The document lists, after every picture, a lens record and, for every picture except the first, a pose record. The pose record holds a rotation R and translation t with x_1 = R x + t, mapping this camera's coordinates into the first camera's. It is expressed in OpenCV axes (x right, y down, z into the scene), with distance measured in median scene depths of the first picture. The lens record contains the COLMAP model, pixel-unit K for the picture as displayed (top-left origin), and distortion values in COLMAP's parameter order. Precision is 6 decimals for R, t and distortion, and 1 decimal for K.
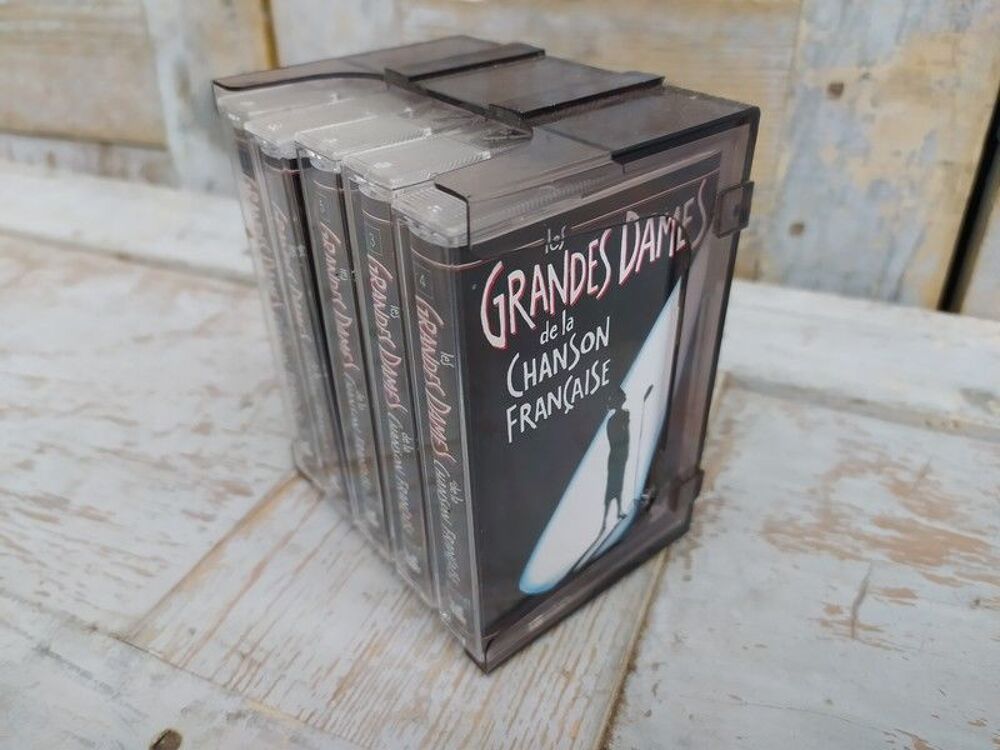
lens RADIAL K [[776.6, 0, 452.8], [0, 776.6, 317.8], [0, 0, 1]] dist [0.008063, -0.060297]
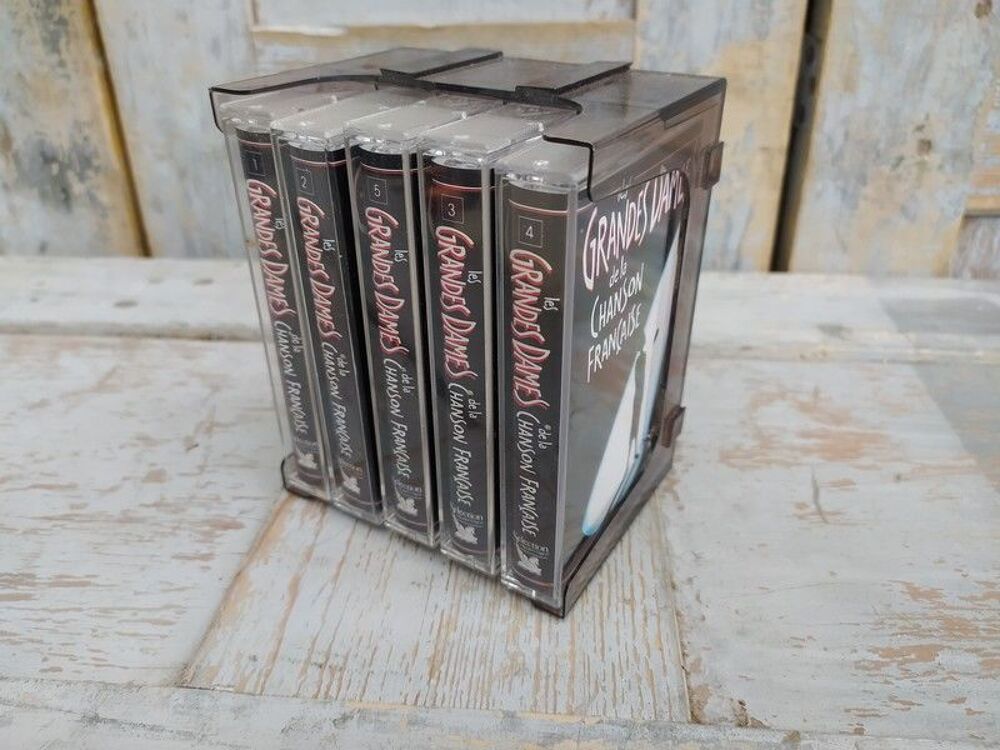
lens RADIAL K [[776.6, 0, 446.6], [0, 776.6, 327.2], [0, 0, 1]] dist [0.008063, -0.060297]
pose [[0.950144, -0.131267, 0.282835, -0.328546], [0.147679, 0.988328, -0.037411, 0.074019], [-0.274623, 0.077314, 0.958439, -0.007844]]
